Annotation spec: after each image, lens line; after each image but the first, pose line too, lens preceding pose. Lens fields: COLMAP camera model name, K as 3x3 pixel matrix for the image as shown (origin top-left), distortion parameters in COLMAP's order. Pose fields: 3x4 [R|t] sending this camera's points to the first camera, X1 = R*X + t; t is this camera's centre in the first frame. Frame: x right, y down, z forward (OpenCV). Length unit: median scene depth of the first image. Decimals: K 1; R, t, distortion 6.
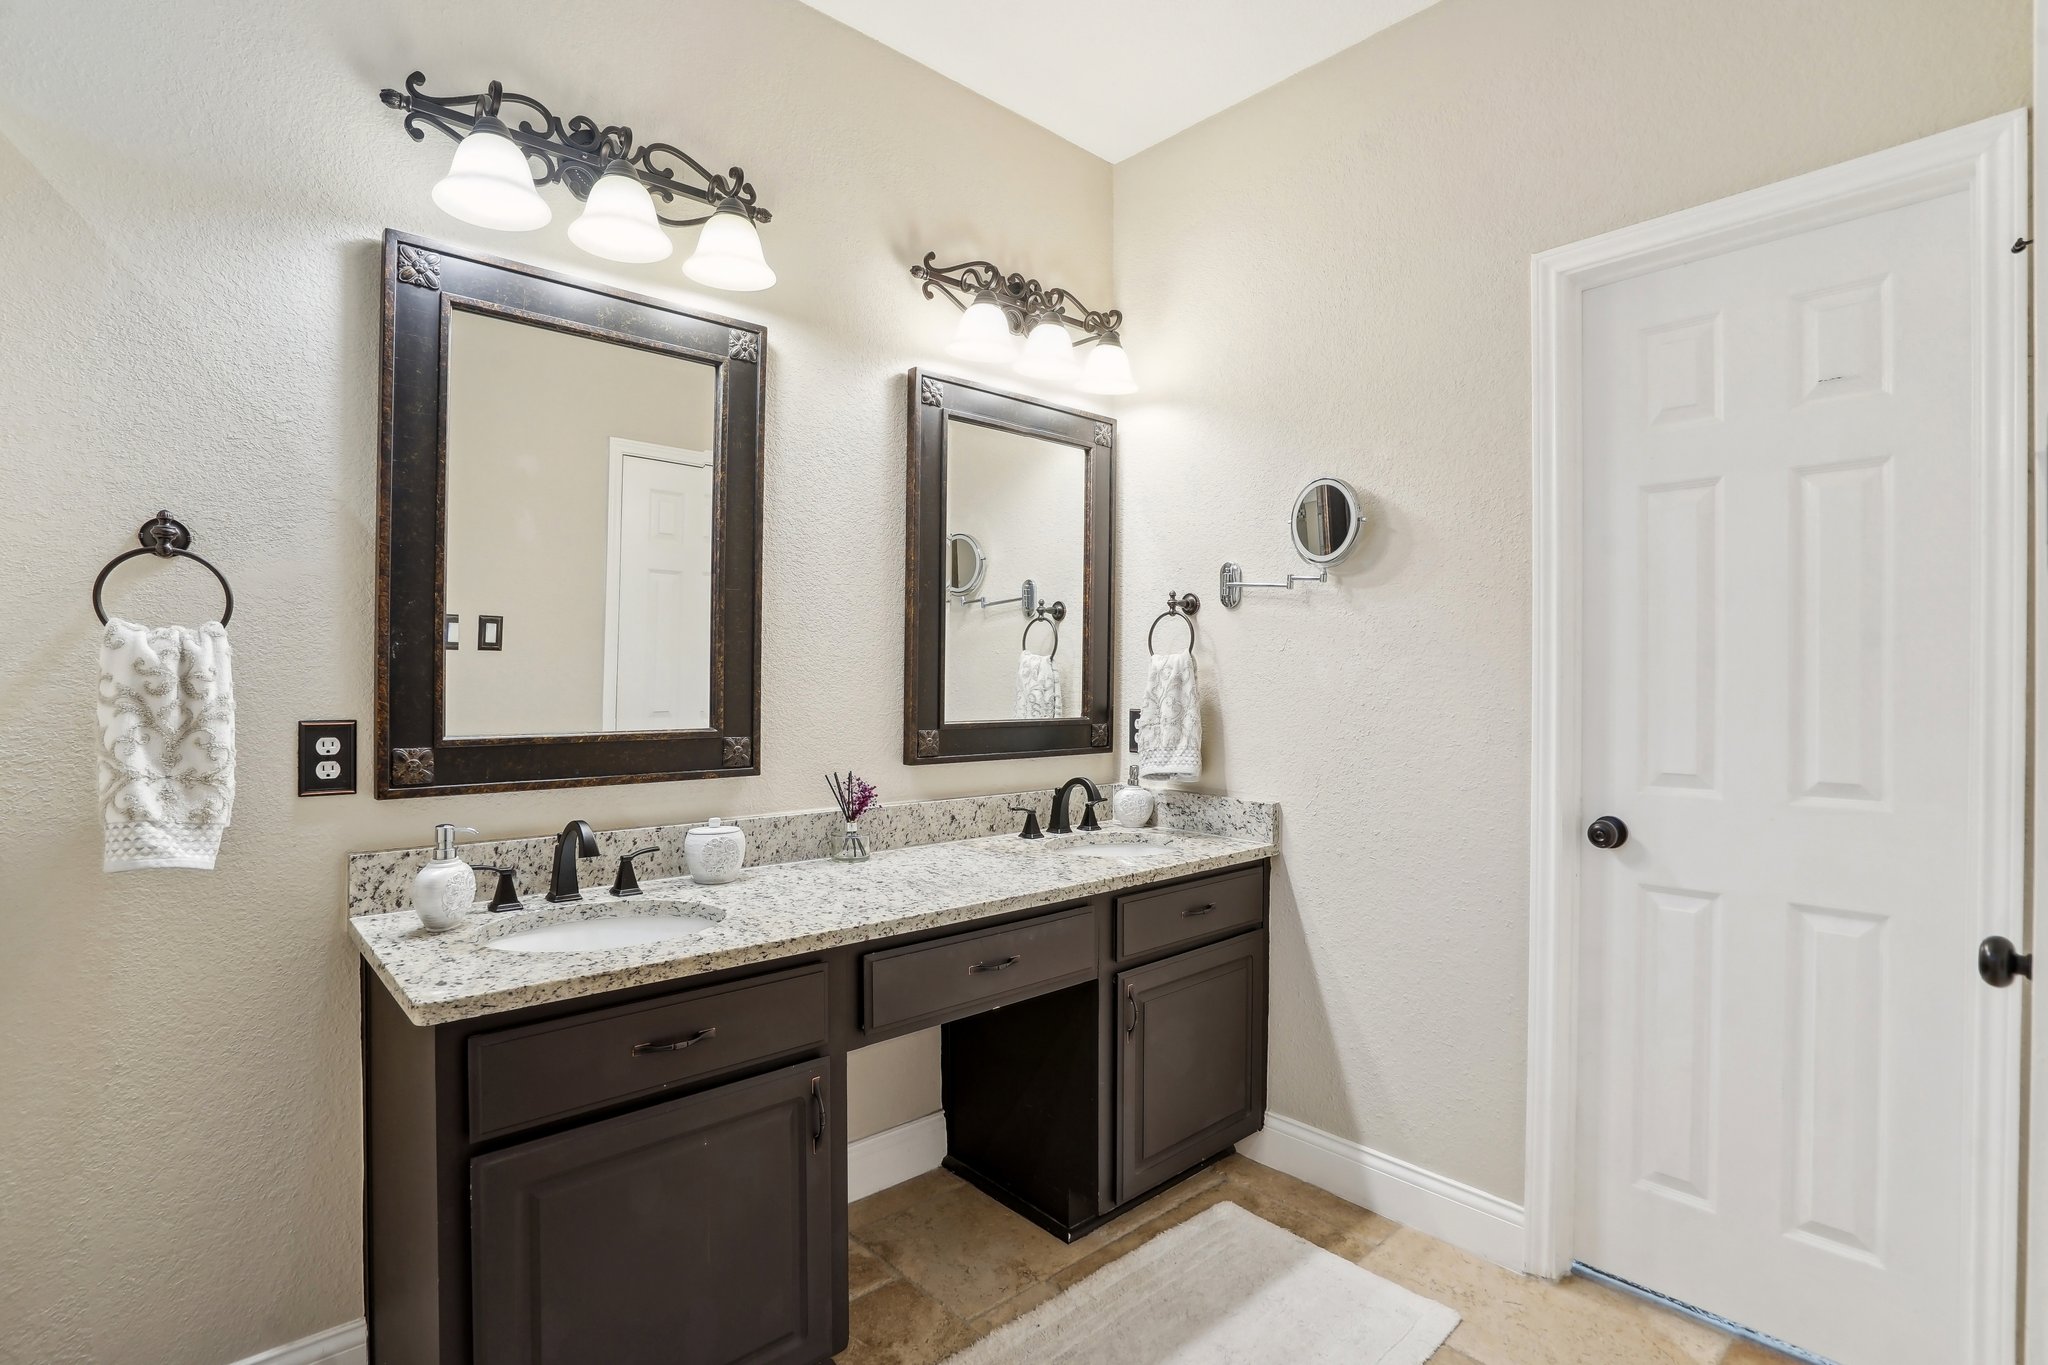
lens RADIAL K [[969.2, 0, 1079.0], [0, 969.2, 681.6], [0, 0, 1]] dist [-0.039625, -0.000074]
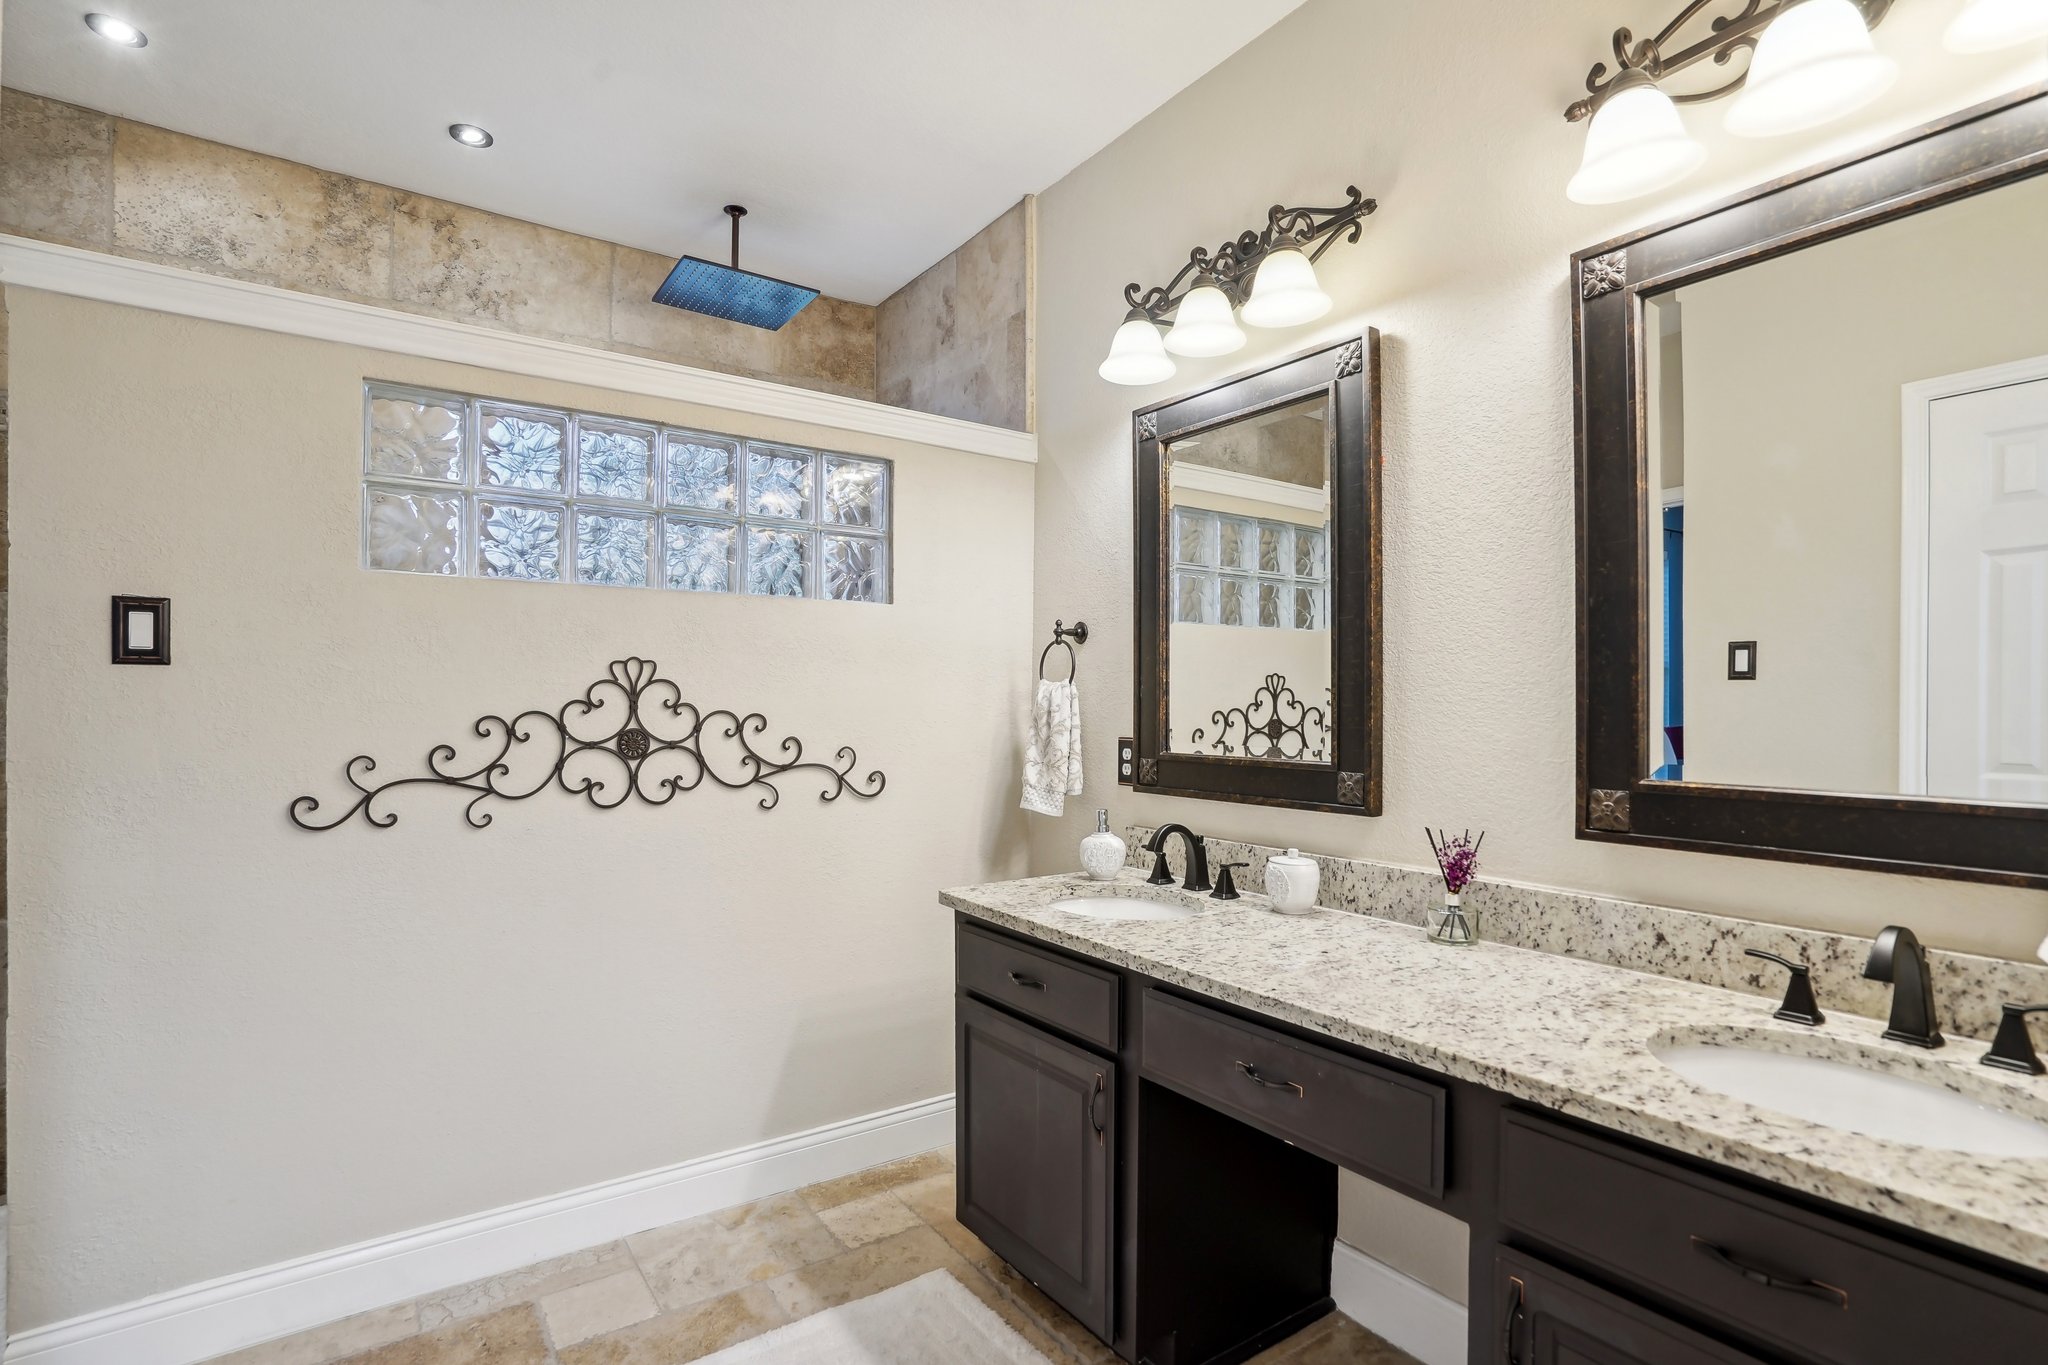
lens RADIAL K [[988.7, 0, 1023.2], [0, 988.7, 689.8], [0, 0, 1]] dist [-0.001548, 0.000879]
pose [[-0.140431, -0.022600, -0.989833, 0.617667], [-0.005766, 0.999741, -0.022008, -0.000253], [0.990074, 0.002617, -0.140525, 0.773078]]
